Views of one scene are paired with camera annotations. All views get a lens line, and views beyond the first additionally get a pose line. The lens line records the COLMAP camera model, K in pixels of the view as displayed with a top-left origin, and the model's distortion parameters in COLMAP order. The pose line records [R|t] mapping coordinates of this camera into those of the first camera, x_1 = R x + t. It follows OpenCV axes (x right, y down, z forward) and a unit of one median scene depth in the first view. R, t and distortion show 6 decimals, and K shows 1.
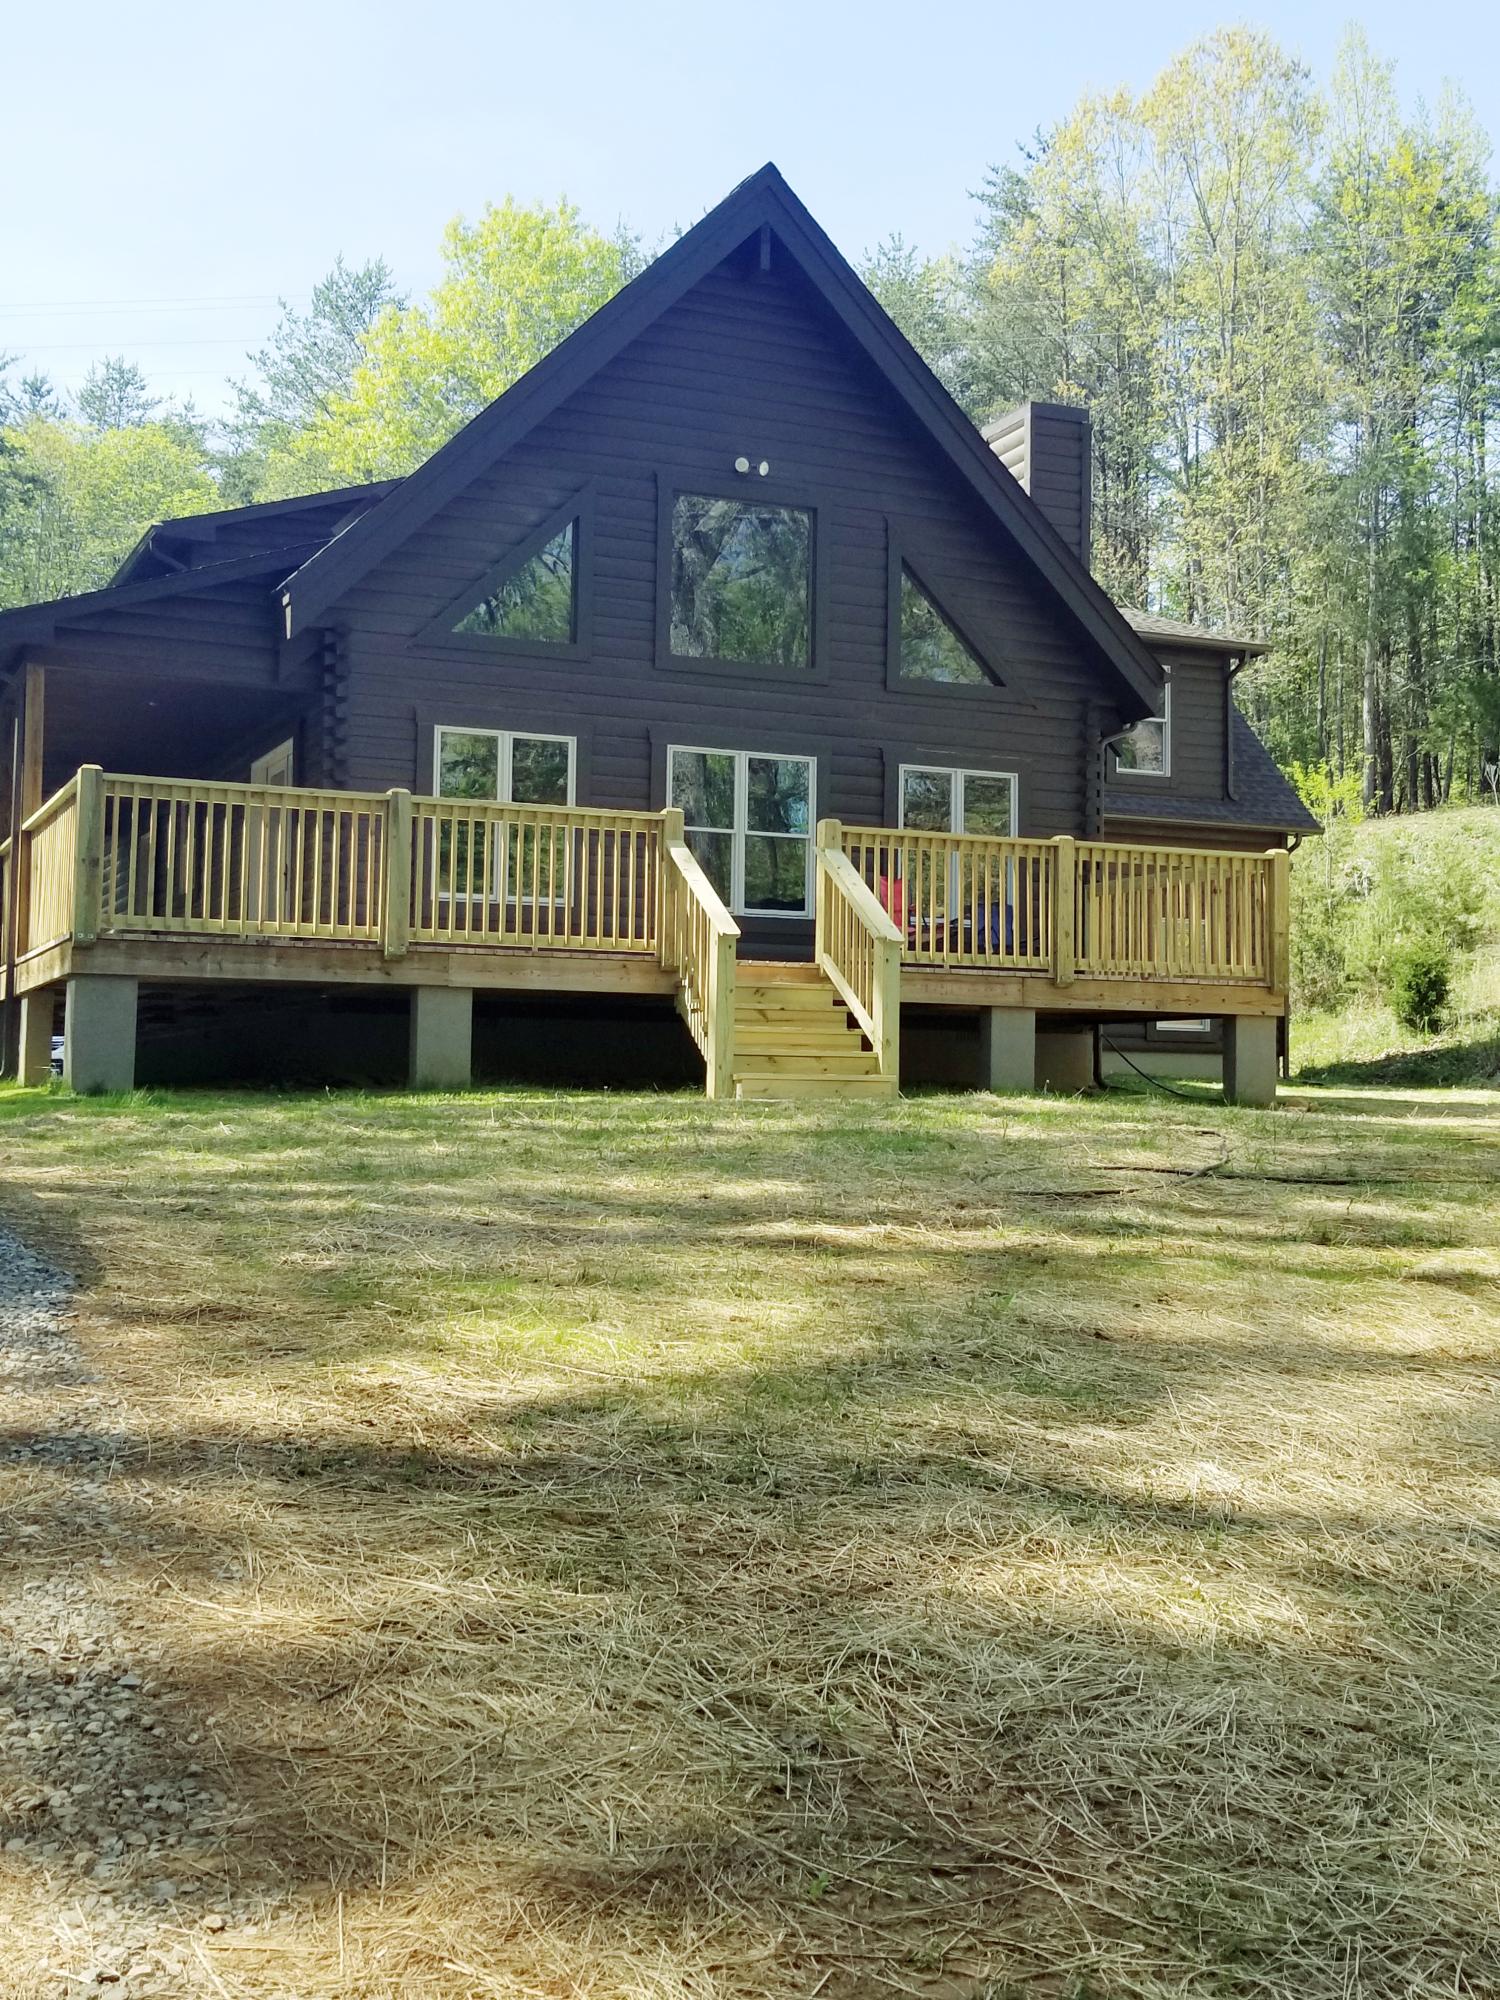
lens RADIAL K [[2340.1, 0, 753.0], [0, 2340.1, 911.7], [0, 0, 1]] dist [0.154366, -0.328169]
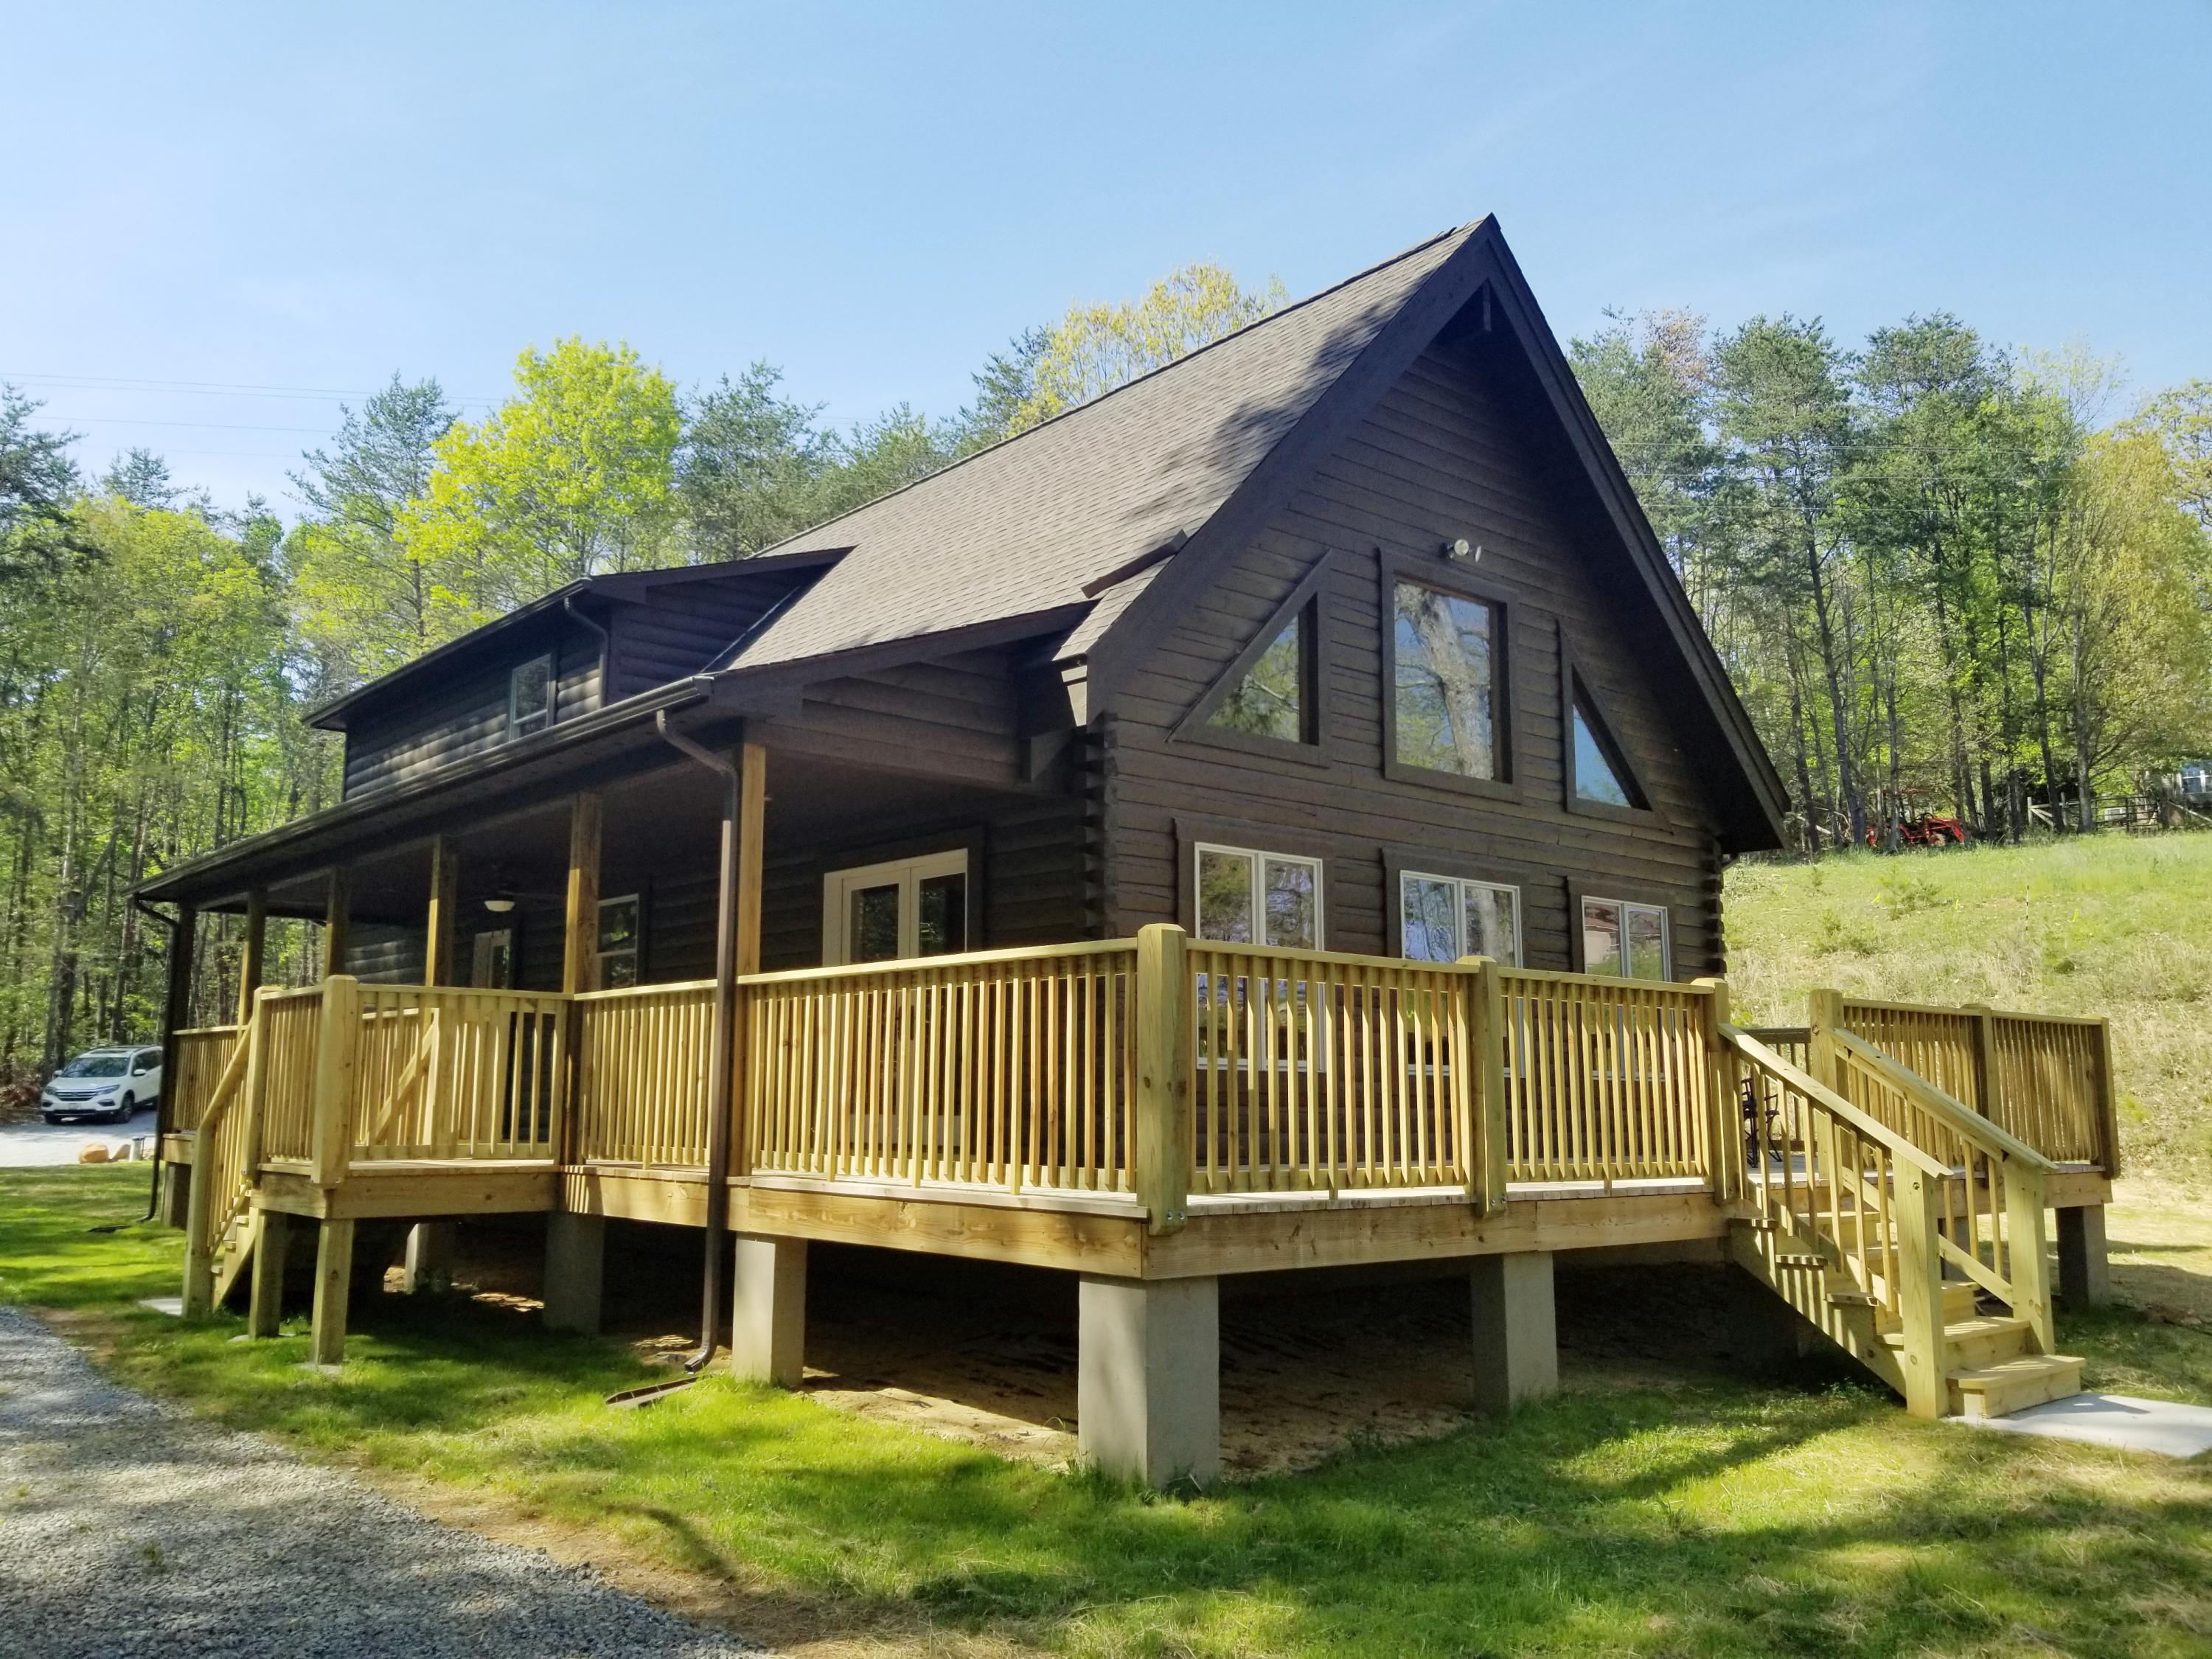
lens RADIAL K [[1759.3, 0, 1044.7], [0, 1759.3, 803.0], [0, 0, 1]] dist [0.073829, -0.140402]
pose [[0.962303, 0.038640, 0.269221, -0.361782], [-0.017392, 0.996573, -0.080870, -0.046855], [-0.271423, 0.073139, 0.959677, 0.478971]]
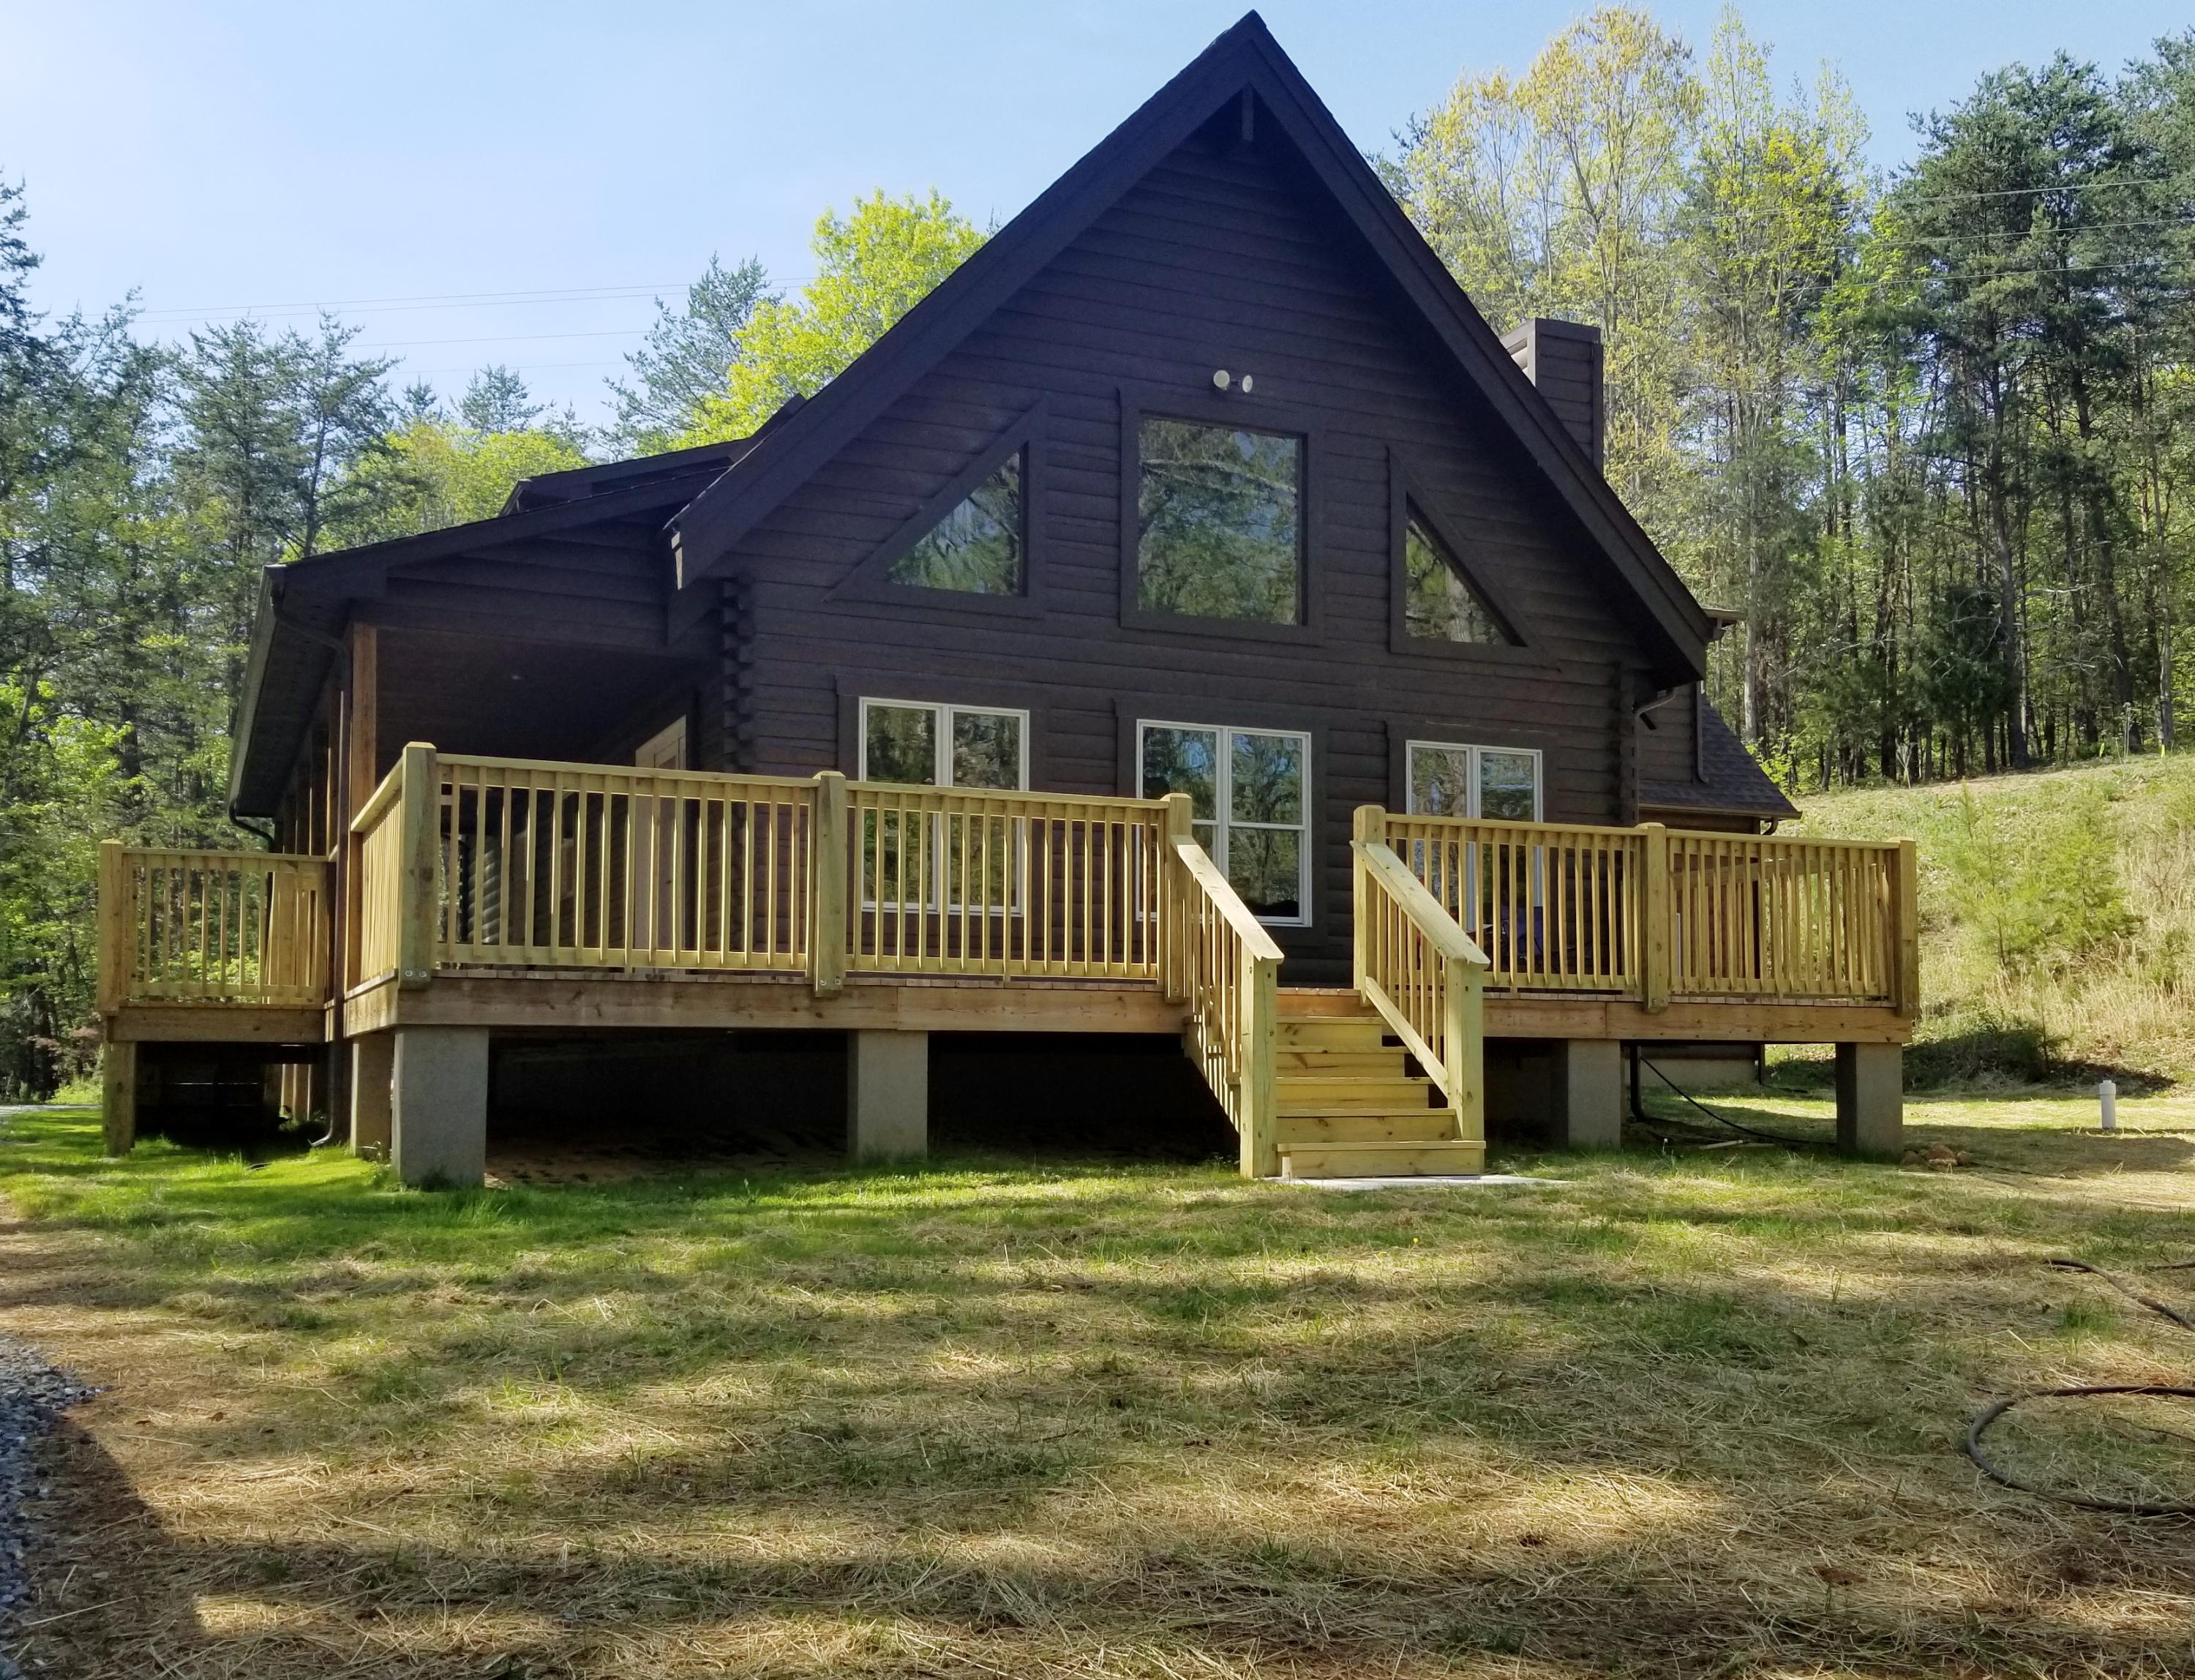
lens RADIAL K [[2135.3, 0, 1097.5], [0, 2135.3, 943.0], [0, 0, 1]] dist [0.158258, -0.426282]
pose [[0.999939, -0.011064, 0.000659, -0.057269], [0.011047, 0.999702, 0.021789, -0.009696], [-0.000900, -0.021780, 0.999762, 0.267489]]
